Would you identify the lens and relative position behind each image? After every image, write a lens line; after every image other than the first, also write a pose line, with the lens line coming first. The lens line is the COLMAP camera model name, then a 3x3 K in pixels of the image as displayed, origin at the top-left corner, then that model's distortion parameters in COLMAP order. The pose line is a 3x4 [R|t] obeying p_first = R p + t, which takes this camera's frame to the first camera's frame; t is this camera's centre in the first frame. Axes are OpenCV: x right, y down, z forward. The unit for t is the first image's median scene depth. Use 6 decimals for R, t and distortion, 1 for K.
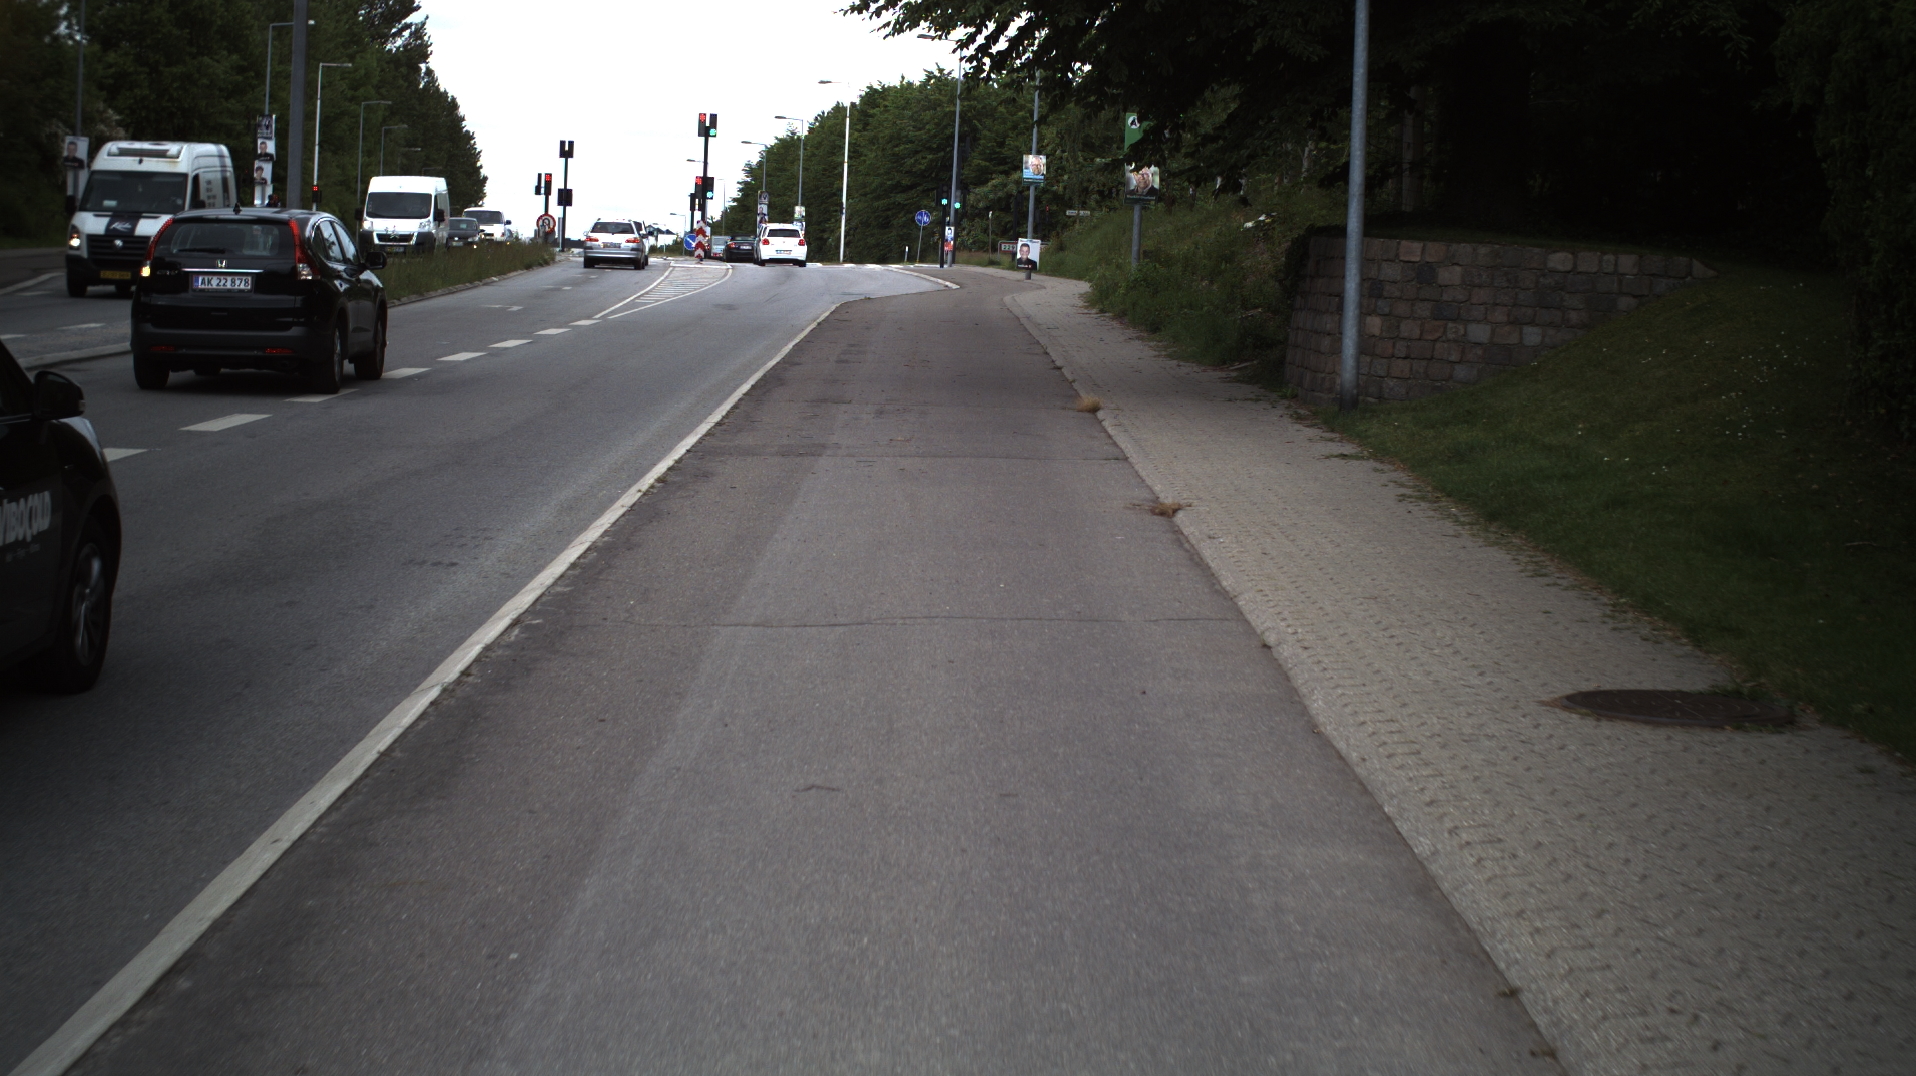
lens RADIAL K [[3286.2, 0, 958.0], [0, 3286.2, 538.0], [0, 0, 1]] dist [-0.302636, 0.465554]
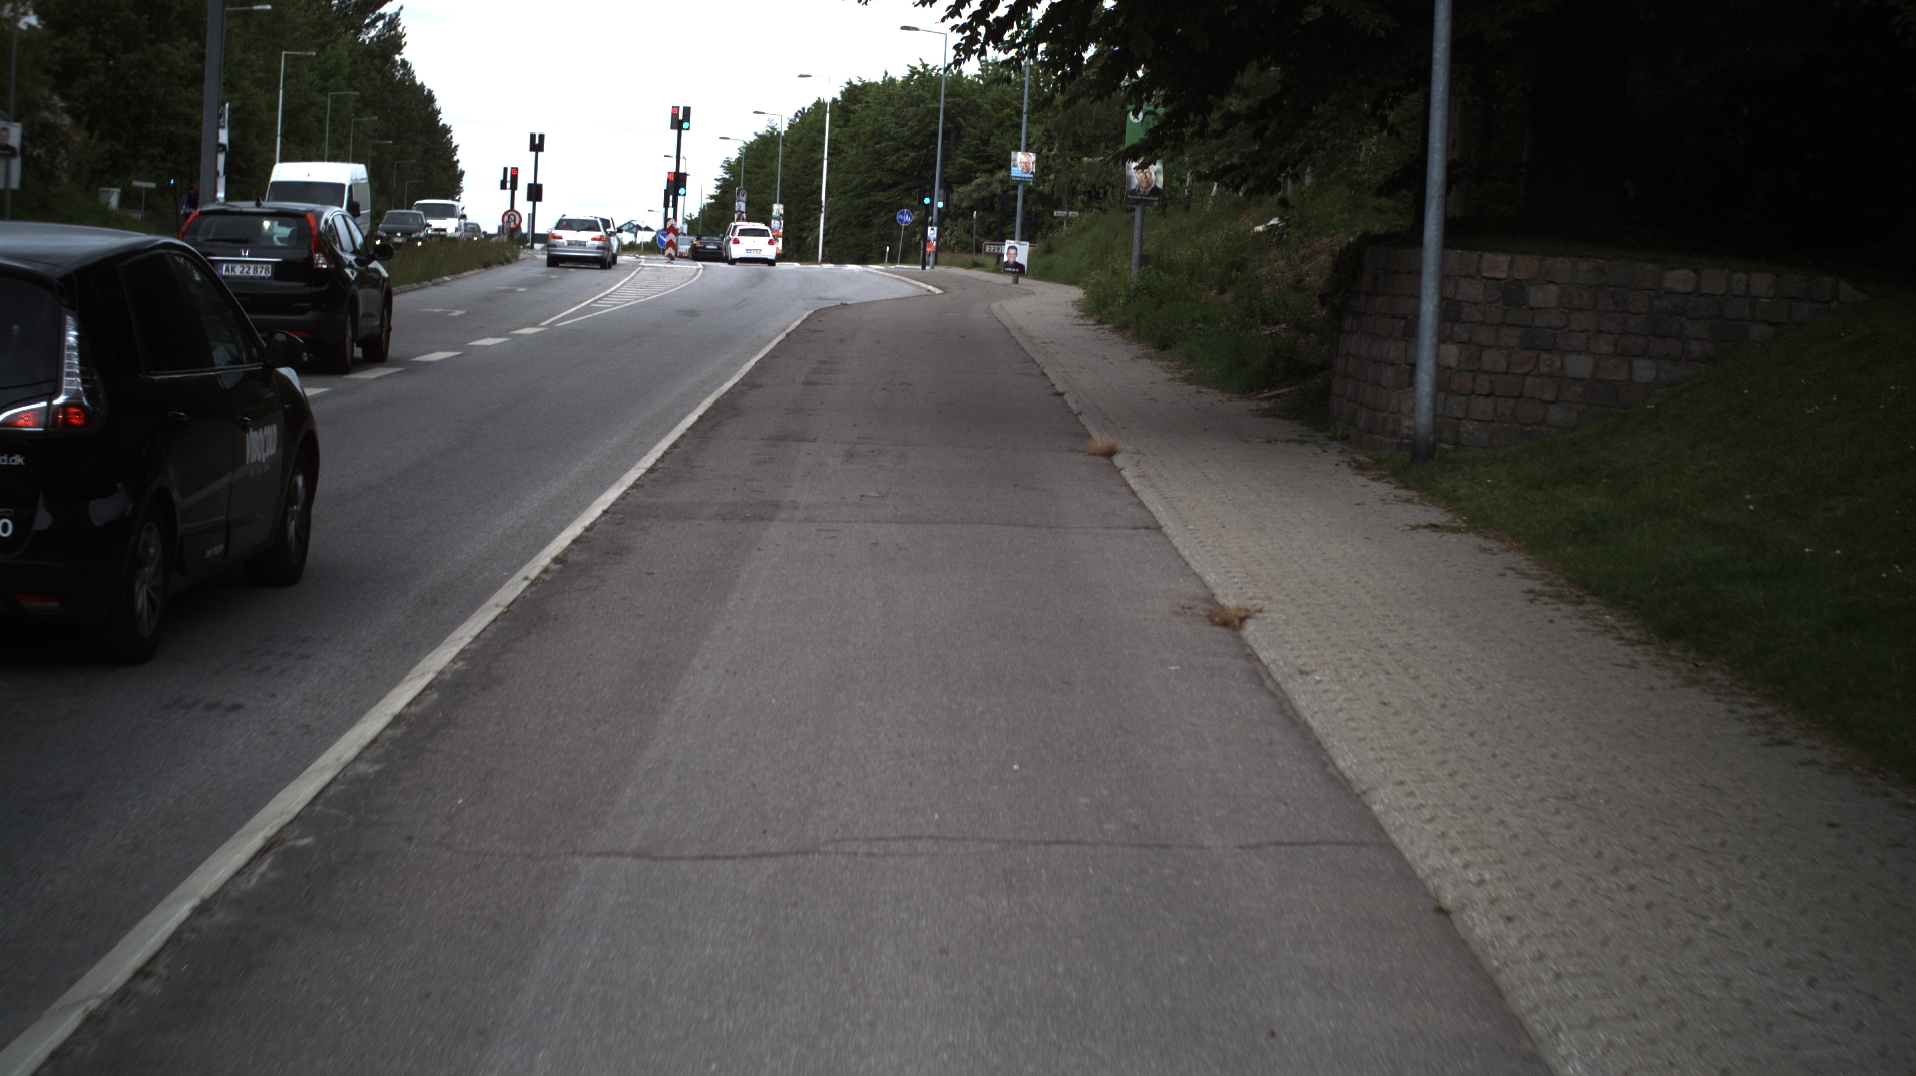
lens RADIAL K [[3286.2, 0, 958.0], [0, 3286.2, 538.0], [0, 0, 1]] dist [-0.302636, 0.465554]
pose [[0.999935, 0.009321, 0.006541, -0.000456], [-0.009323, 0.999957, 0.000159, -0.004322], [-0.006539, -0.000220, 0.999979, 0.042711]]
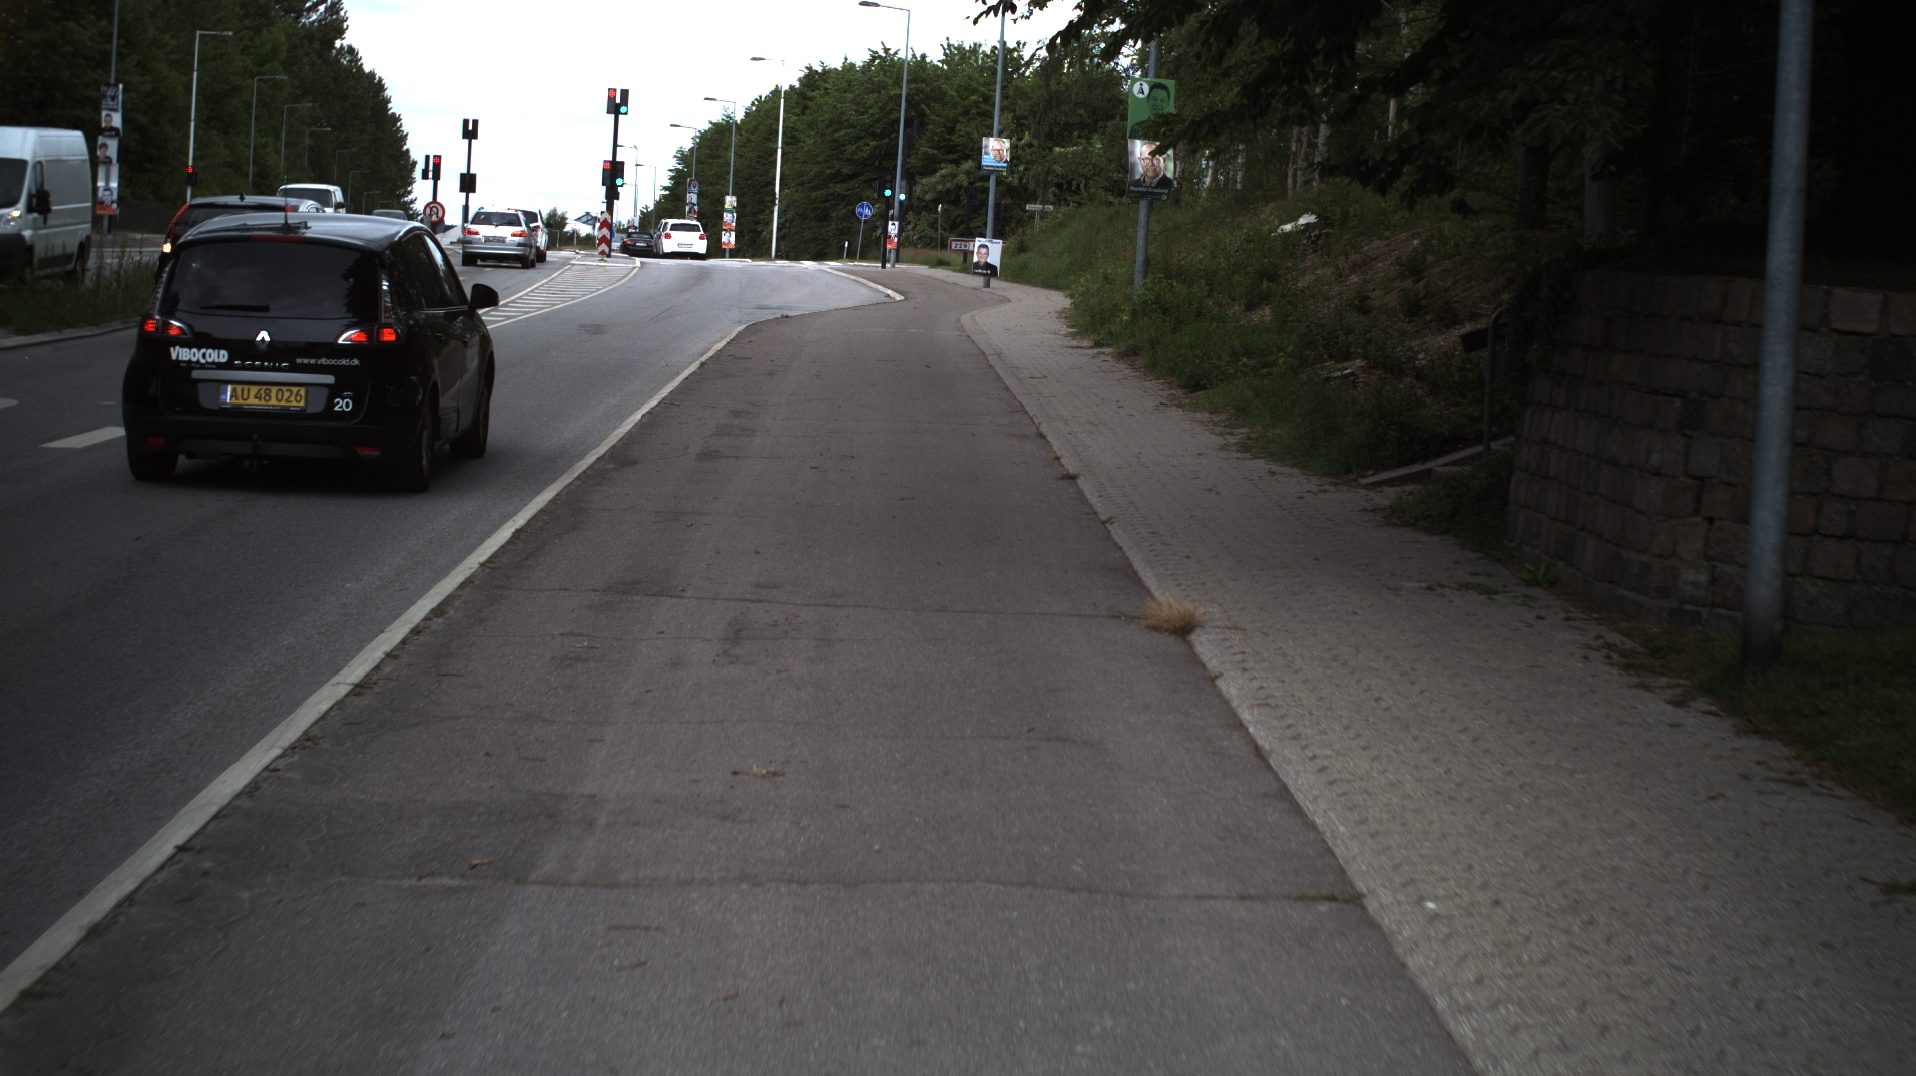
lens RADIAL K [[3286.2, 0, 958.0], [0, 3286.2, 538.0], [0, 0, 1]] dist [-0.302636, 0.465554]
pose [[0.999767, 0.011785, 0.018076, -0.000070], [-0.011830, 0.999927, 0.002371, -0.013096], [-0.018047, -0.002584, 0.999834, 0.128260]]
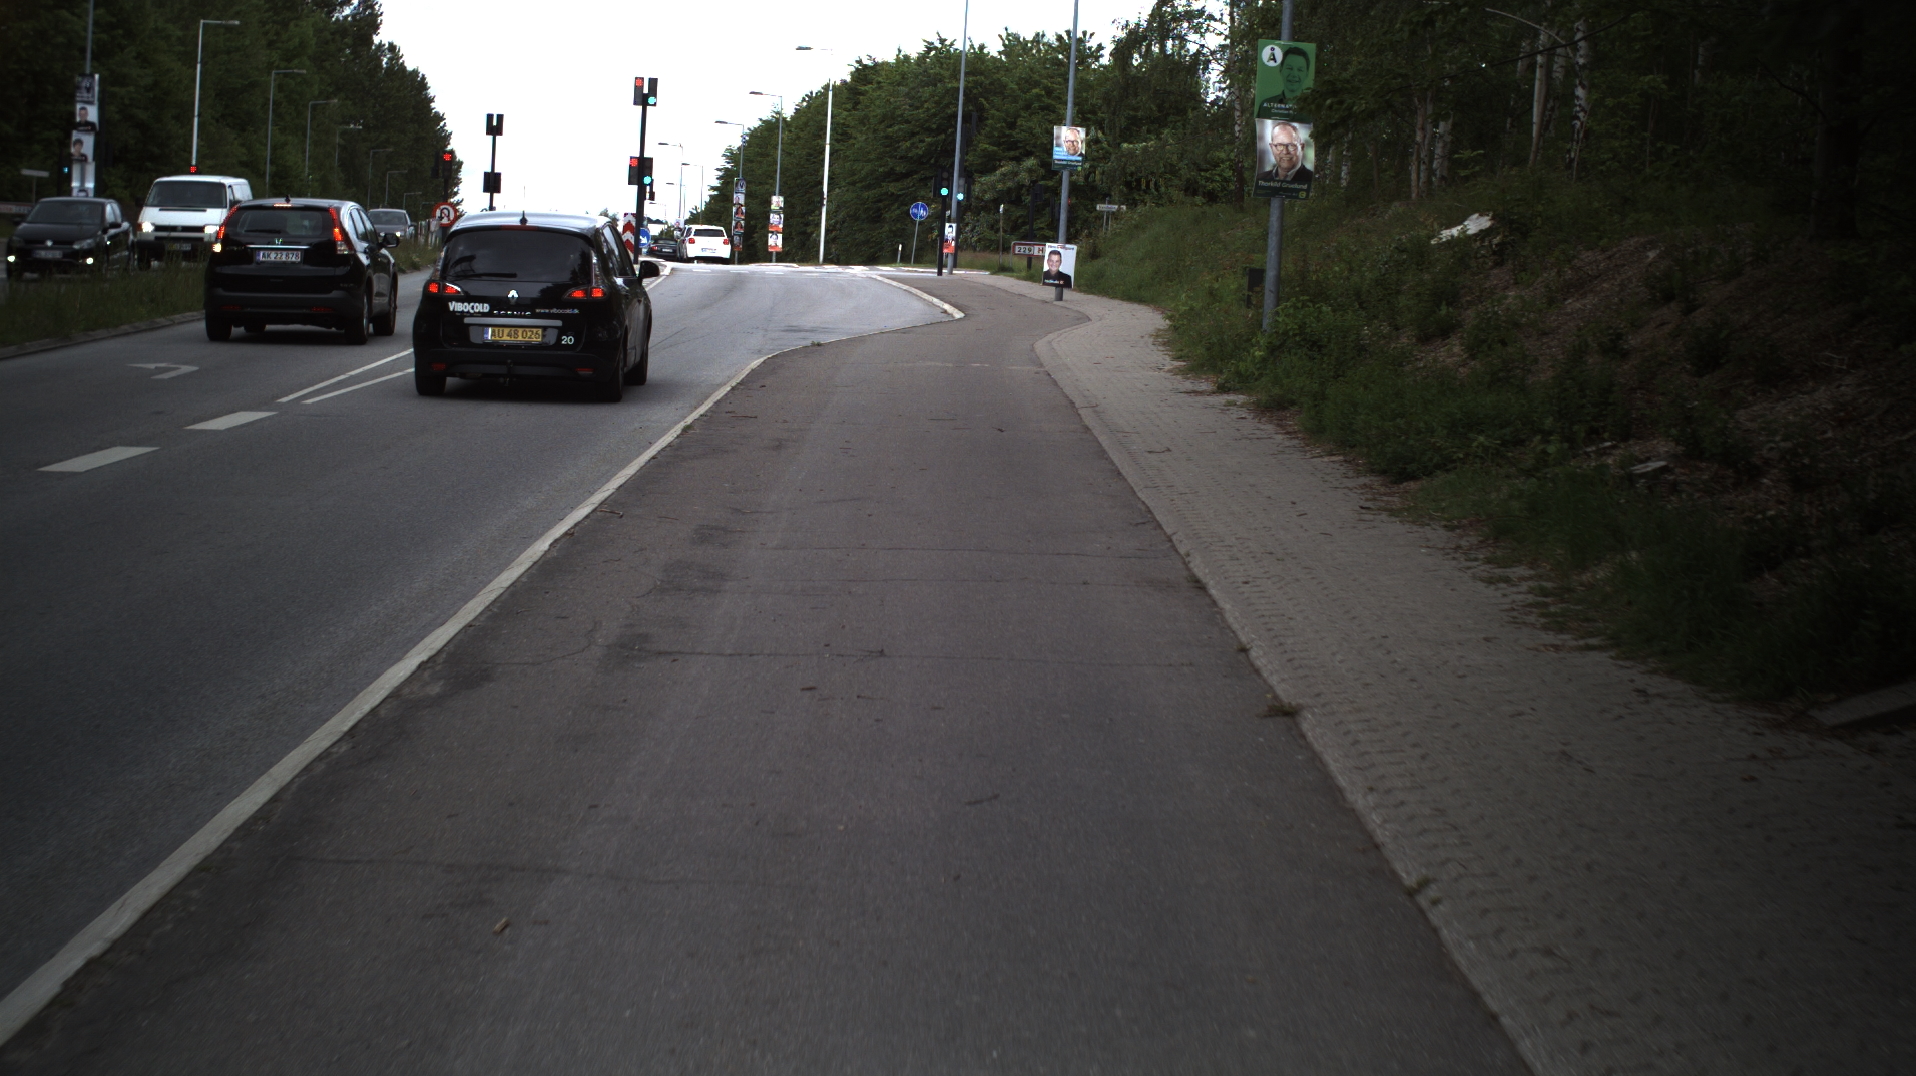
lens RADIAL K [[3286.2, 0, 958.0], [0, 3286.2, 538.0], [0, 0, 1]] dist [-0.302636, 0.465554]
pose [[0.999944, 0.010546, 0.000636, -0.000441], [-0.010548, 0.999941, 0.002507, -0.021567], [-0.000610, -0.002513, 0.999997, 0.214021]]
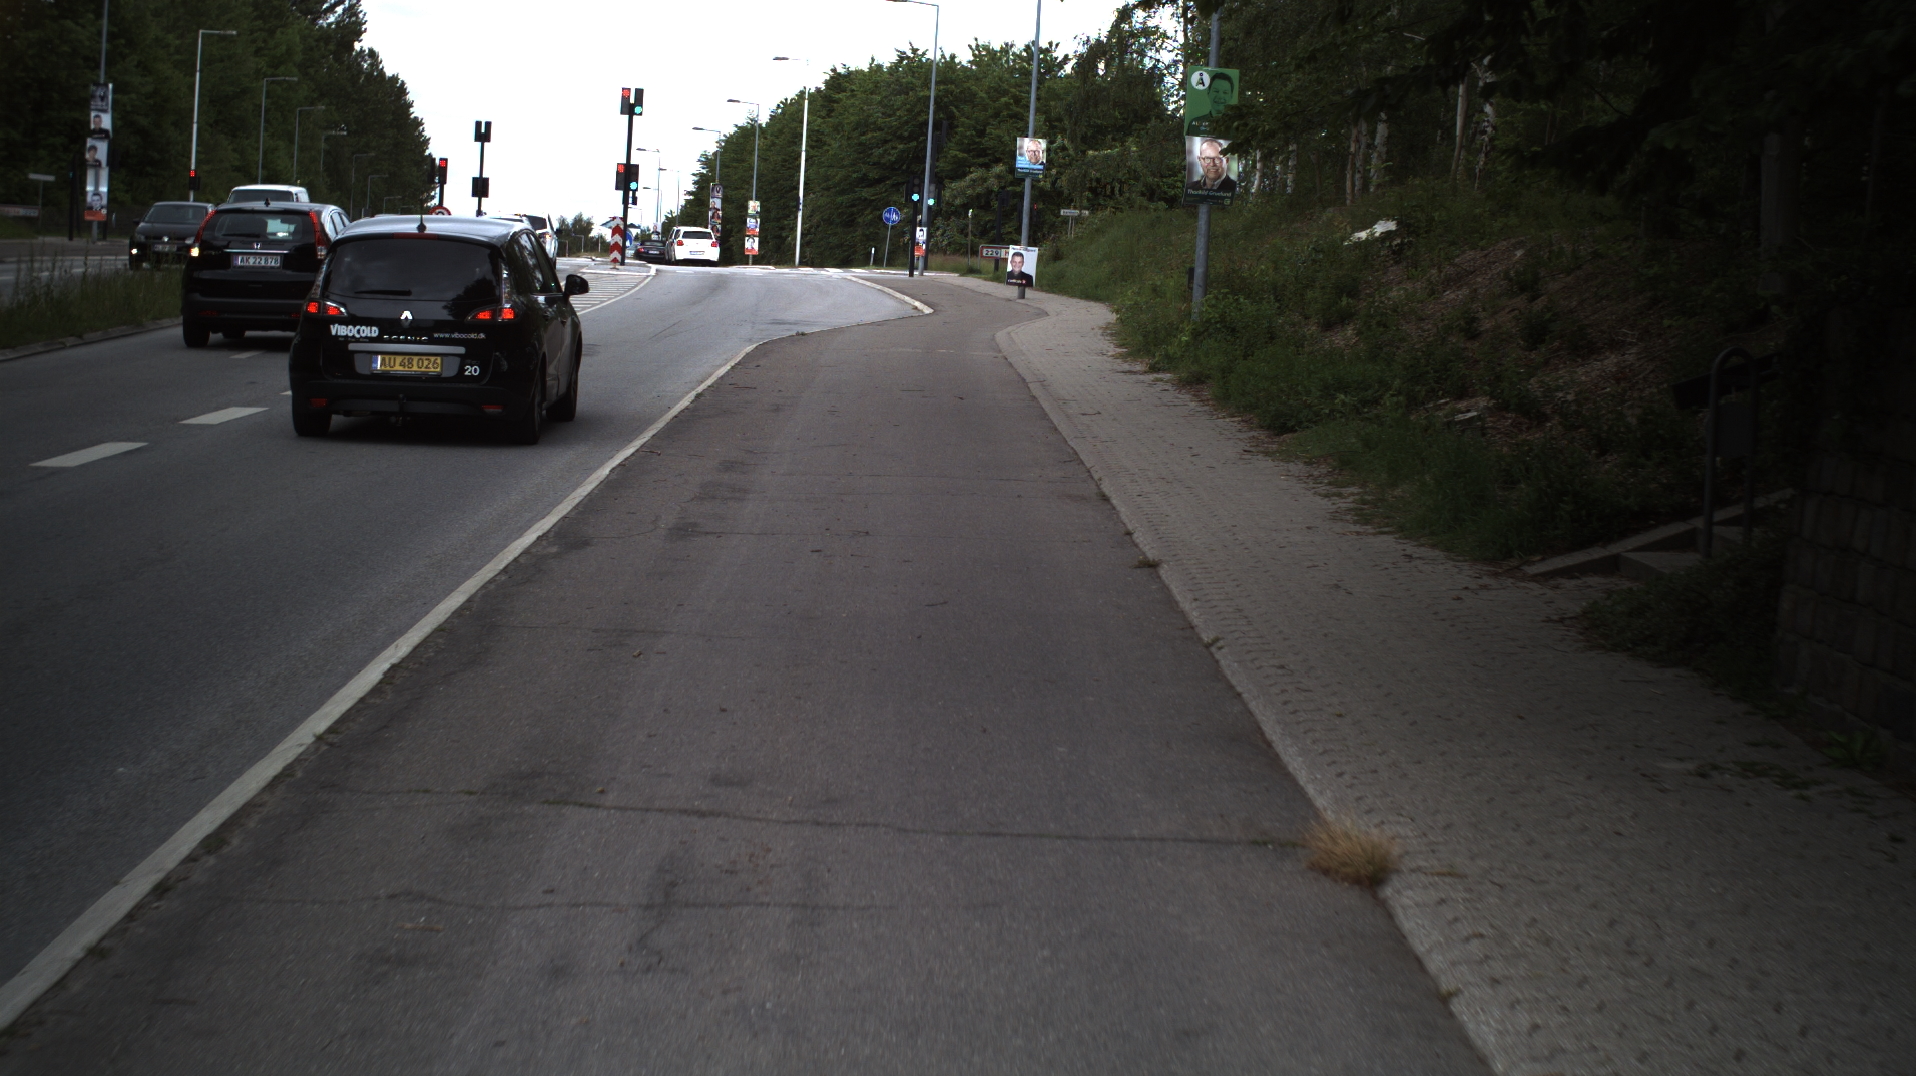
lens RADIAL K [[3286.2, 0, 958.0], [0, 3286.2, 538.0], [0, 0, 1]] dist [-0.302636, 0.465554]
pose [[0.999885, 0.011971, 0.009363, -0.000085], [-0.011980, 0.999928, 0.000951, -0.017363], [-0.009351, -0.001063, 0.999956, 0.171103]]
